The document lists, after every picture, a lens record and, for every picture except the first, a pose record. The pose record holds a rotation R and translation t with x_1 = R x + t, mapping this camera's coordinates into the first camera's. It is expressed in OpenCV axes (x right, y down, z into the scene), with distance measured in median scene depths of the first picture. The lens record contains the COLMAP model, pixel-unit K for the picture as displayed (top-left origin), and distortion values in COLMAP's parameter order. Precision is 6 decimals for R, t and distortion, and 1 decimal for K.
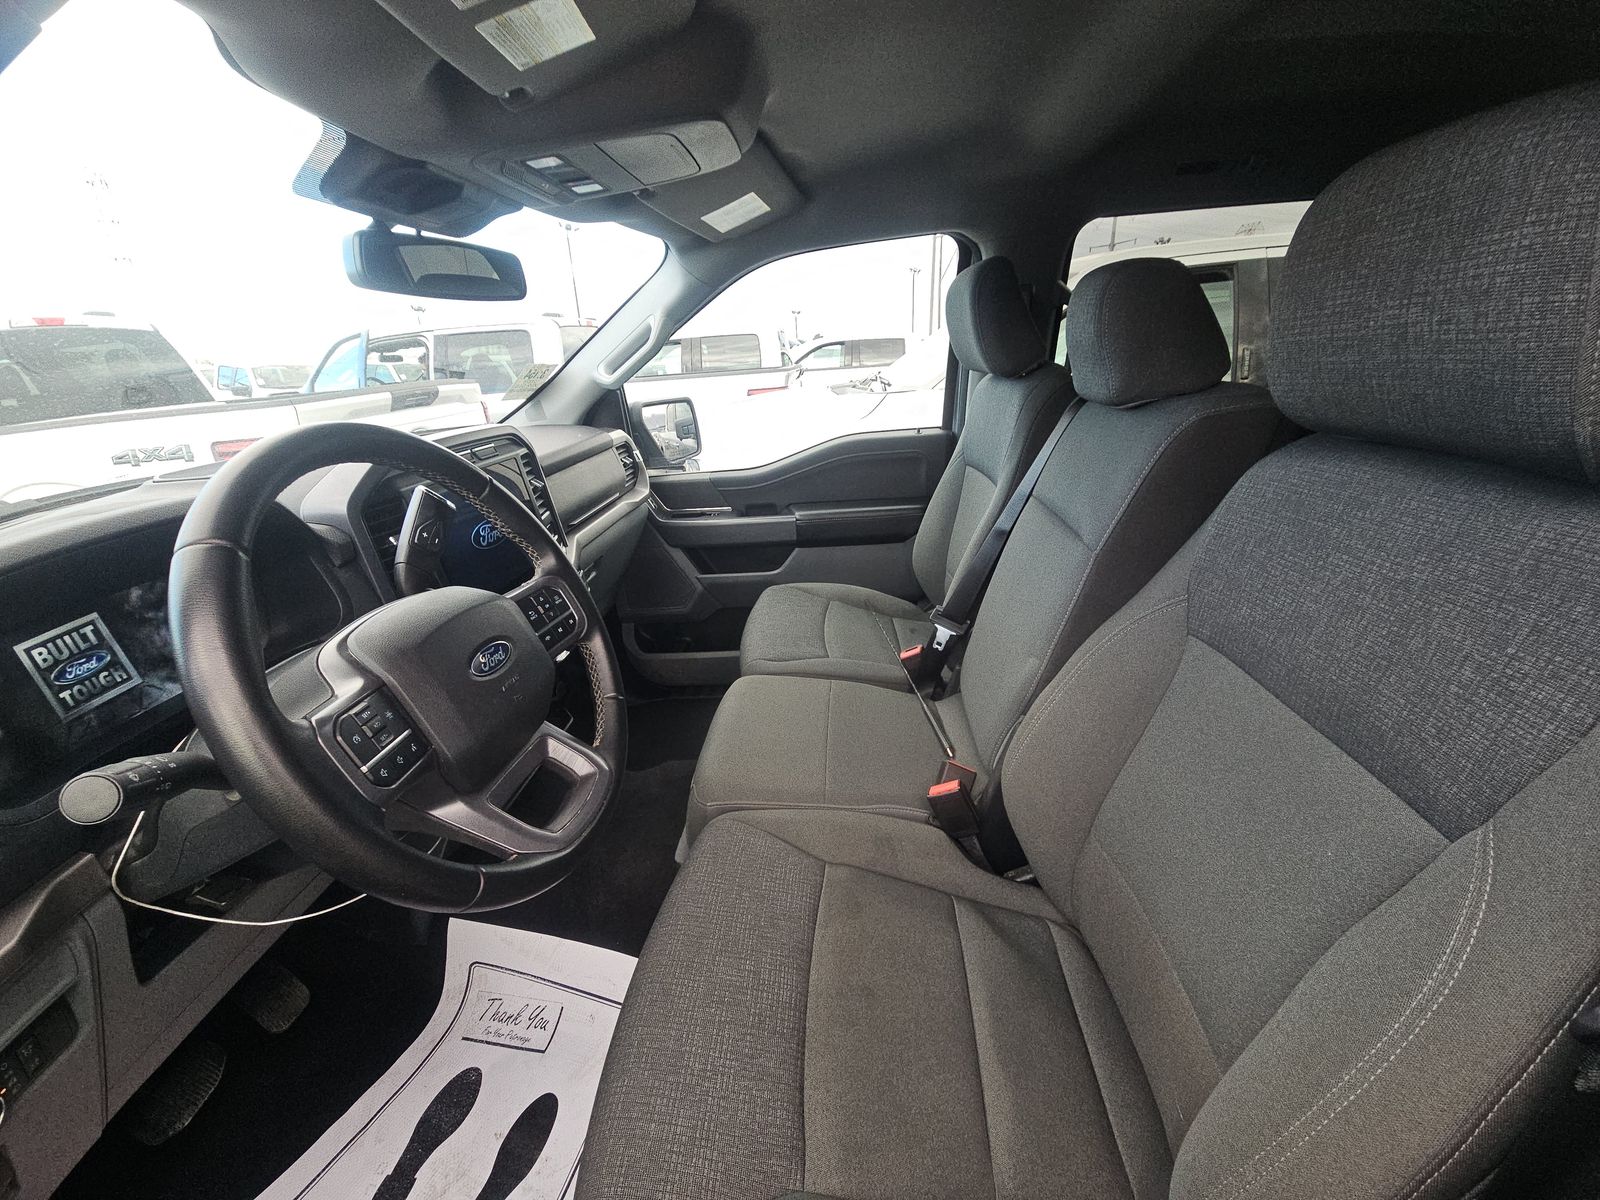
lens RADIAL K [[650.6, 0, 798.4], [0, 650.6, 602.3], [0, 0, 1]] dist [-0.003725, -0.001805]
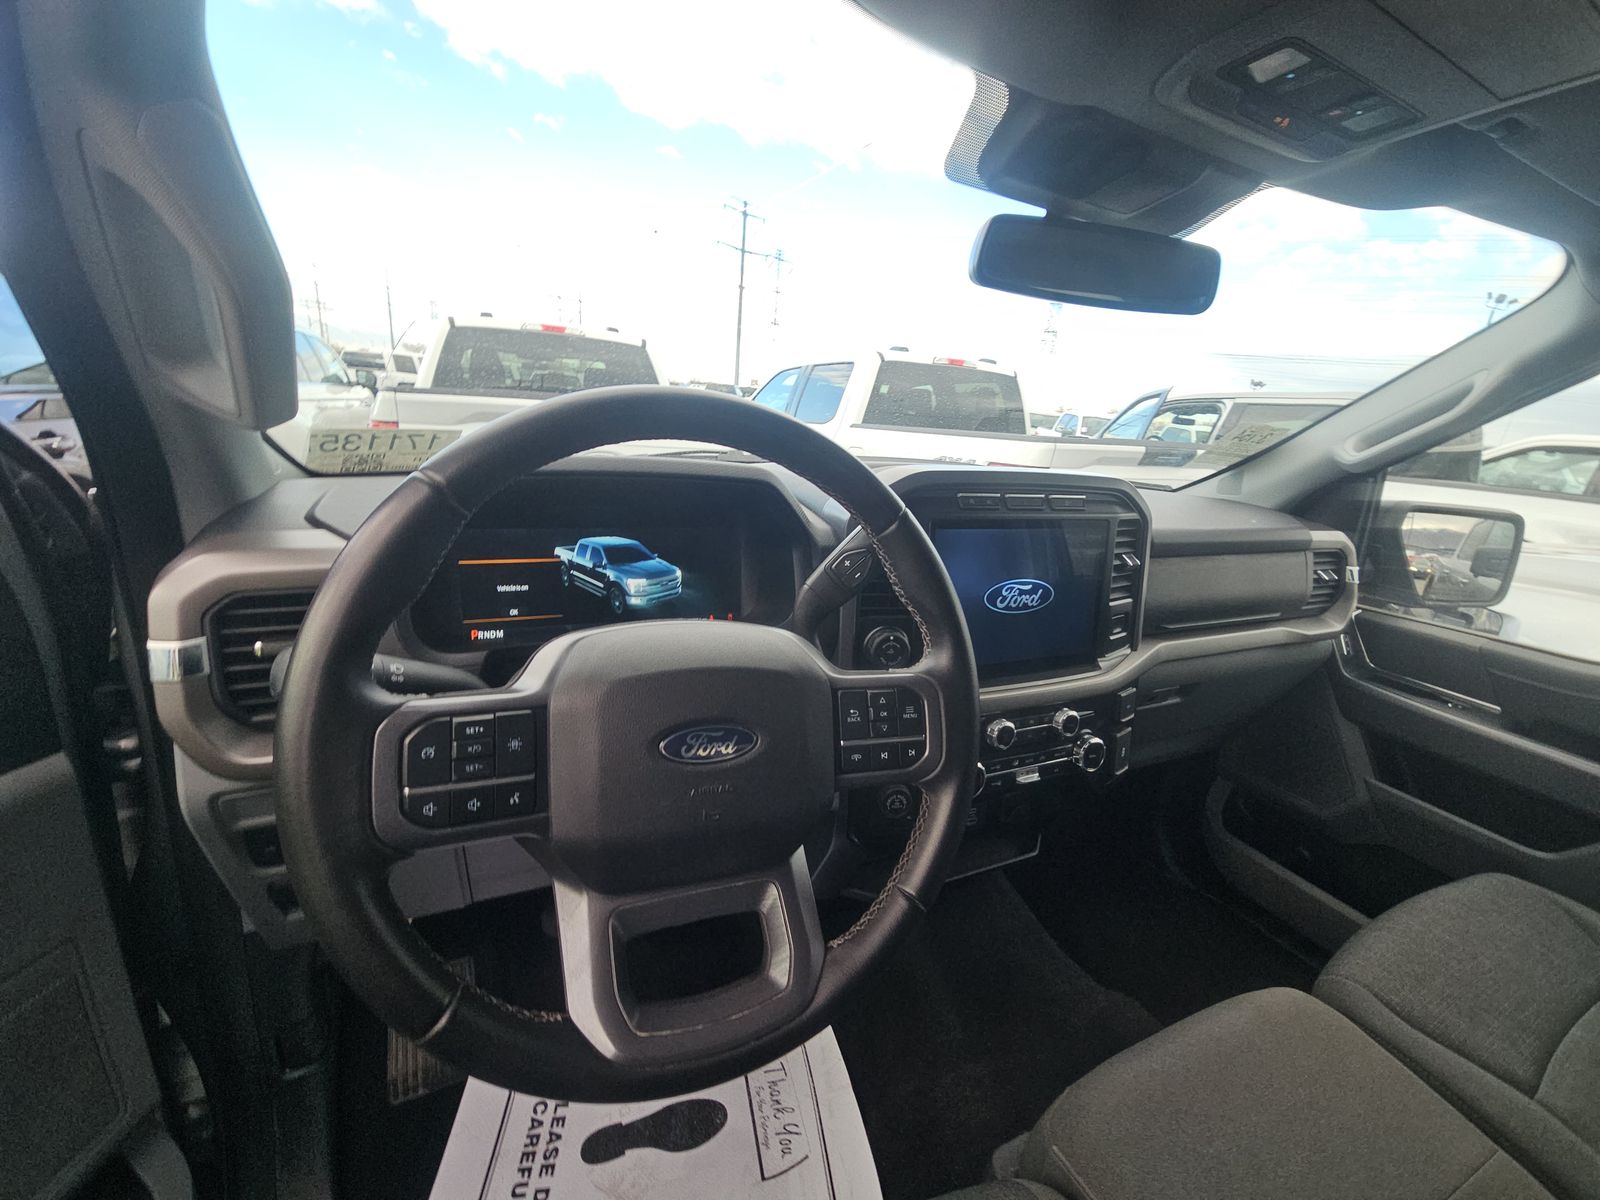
lens RADIAL K [[650.6, 0, 798.4], [0, 650.6, 604.4], [0, 0, 1]] dist [-0.003725, -0.001805]
pose [[0.486413, 0.346361, -0.802145, 0.021115], [-0.414210, 0.899760, 0.137337, -0.053971], [0.769307, 0.265454, 0.581121, 0.186895]]
